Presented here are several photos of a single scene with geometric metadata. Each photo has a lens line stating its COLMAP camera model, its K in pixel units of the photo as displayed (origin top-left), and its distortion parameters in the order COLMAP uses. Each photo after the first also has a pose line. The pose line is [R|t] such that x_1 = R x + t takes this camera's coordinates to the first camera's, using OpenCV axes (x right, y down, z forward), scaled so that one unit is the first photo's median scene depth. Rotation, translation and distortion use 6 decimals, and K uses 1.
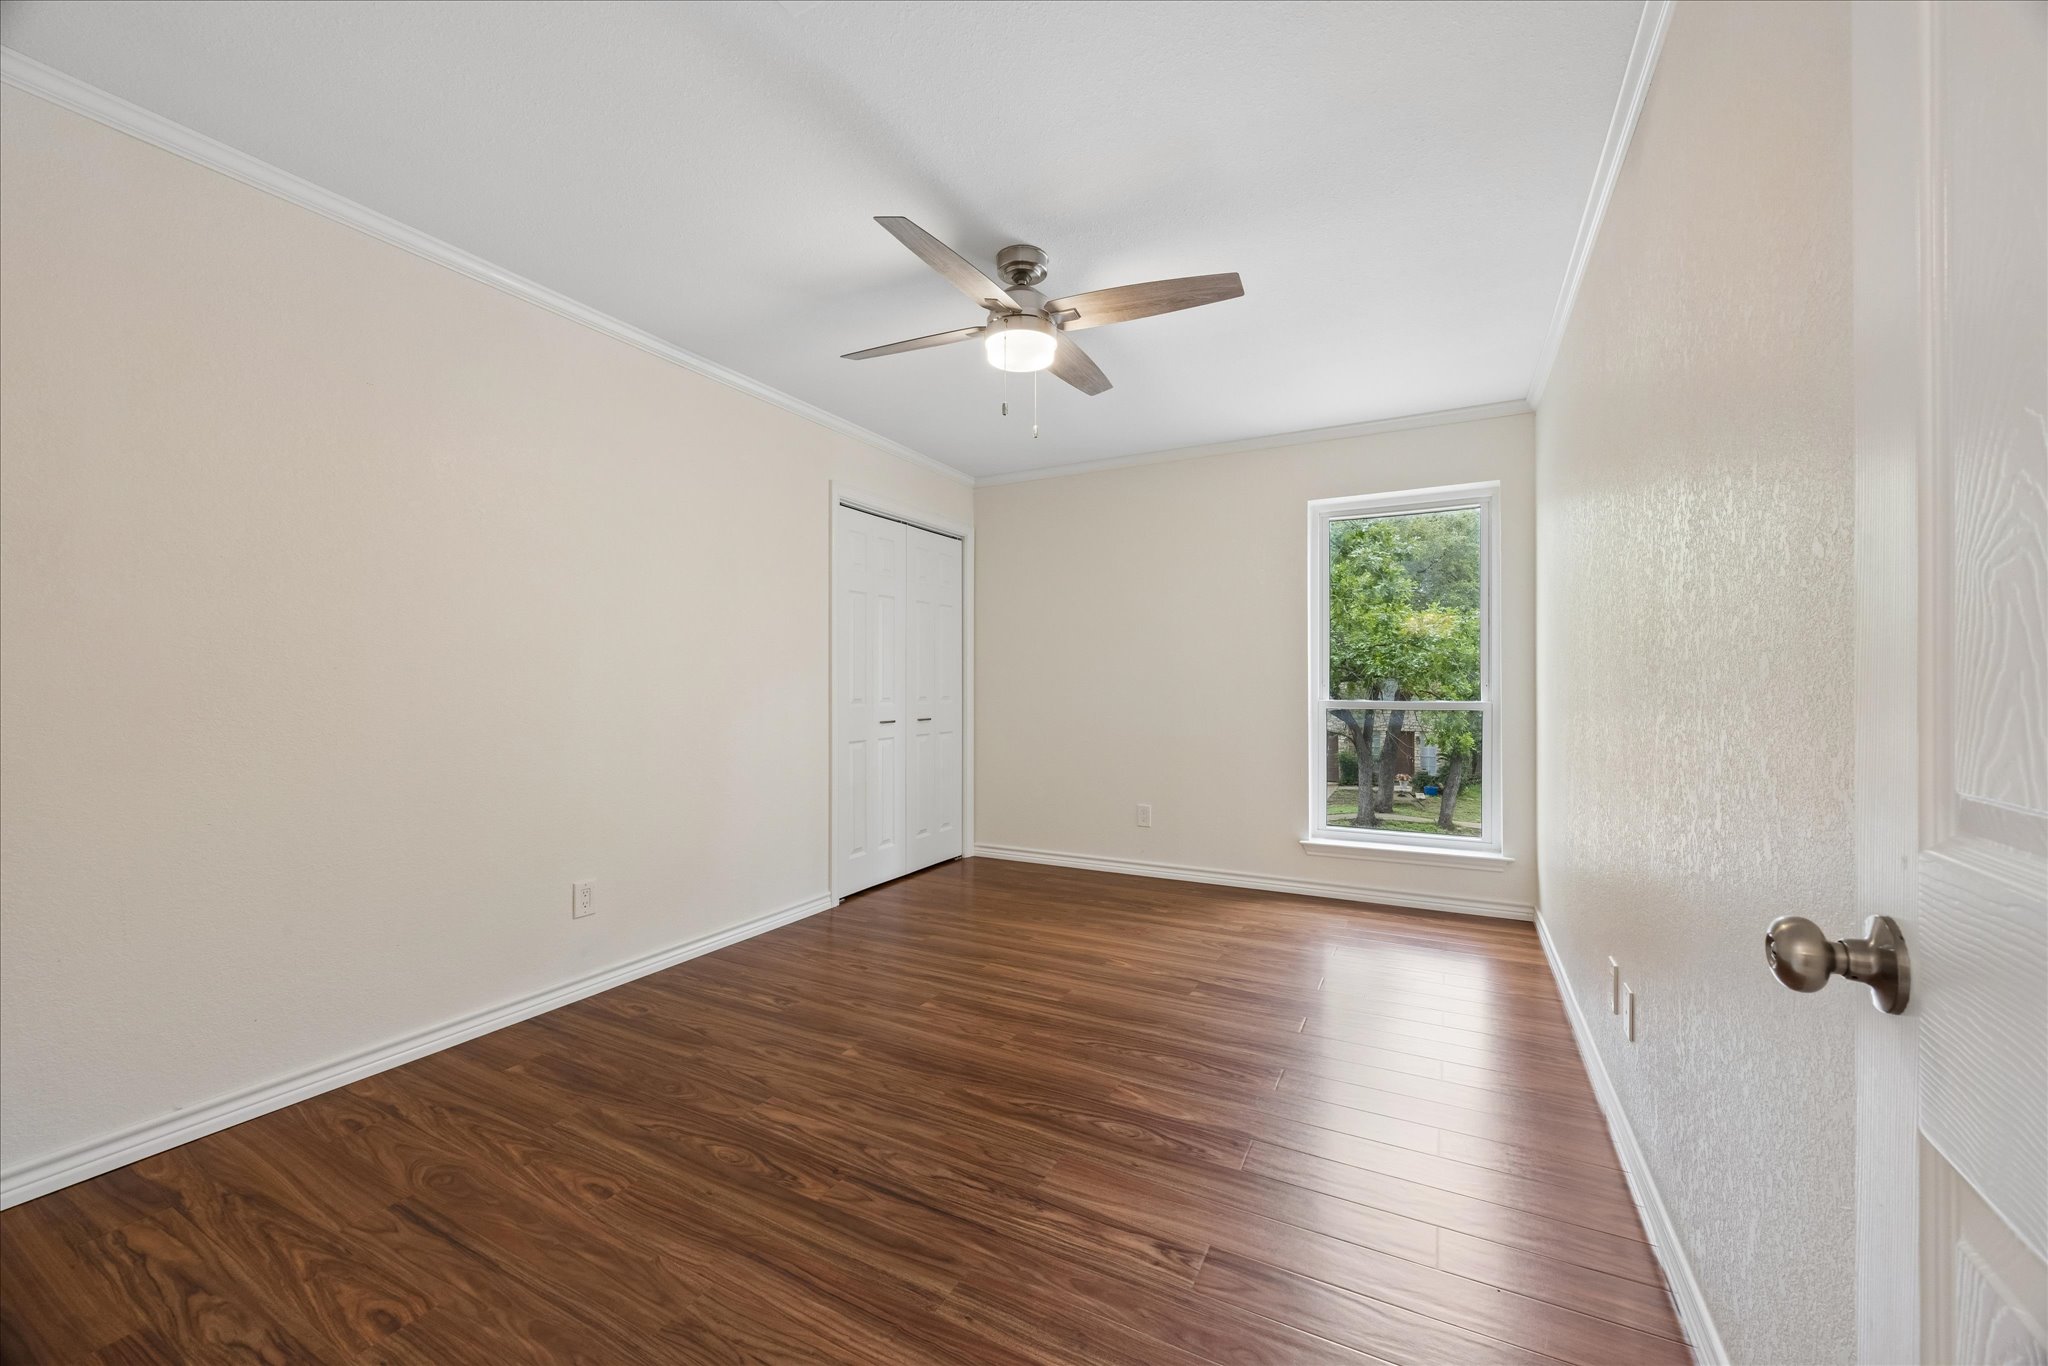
lens RADIAL K [[774.2, 0, 1029.3], [0, 774.2, 679.1], [0, 0, 1]] dist [-0.002430, -0.000161]
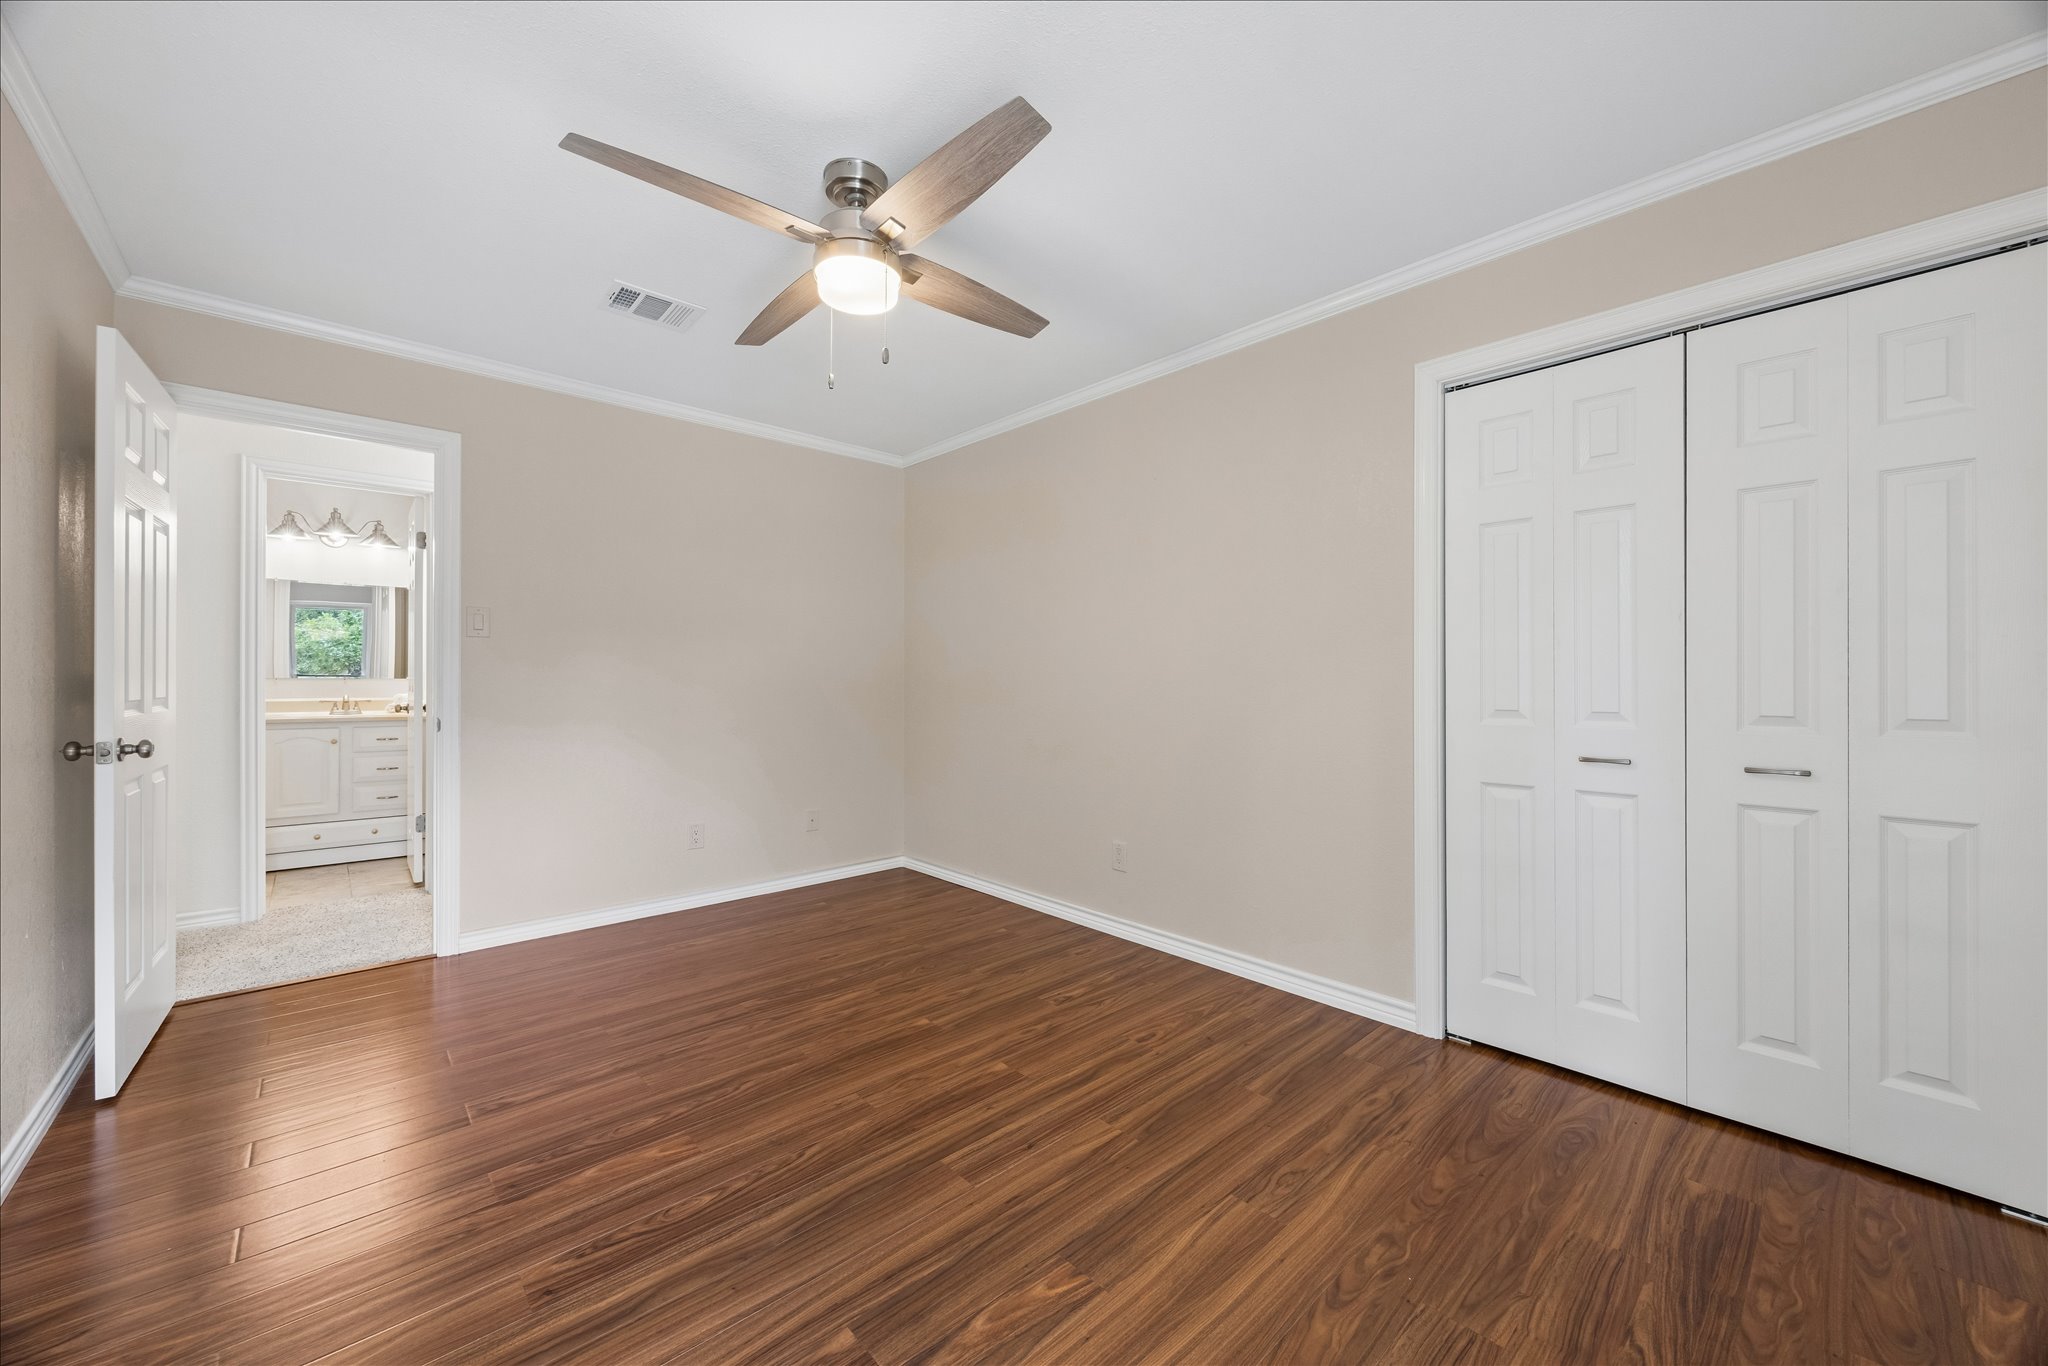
lens RADIAL K [[774.2, 0, 1029.3], [0, 774.2, 679.1], [0, 0, 1]] dist [-0.002430, -0.000161]
pose [[-0.333280, 0.000496, -0.942828, 0.648349], [0.004974, 0.999987, -0.001232, 0.006509], [0.942815, -0.005101, -0.333278, 1.322334]]
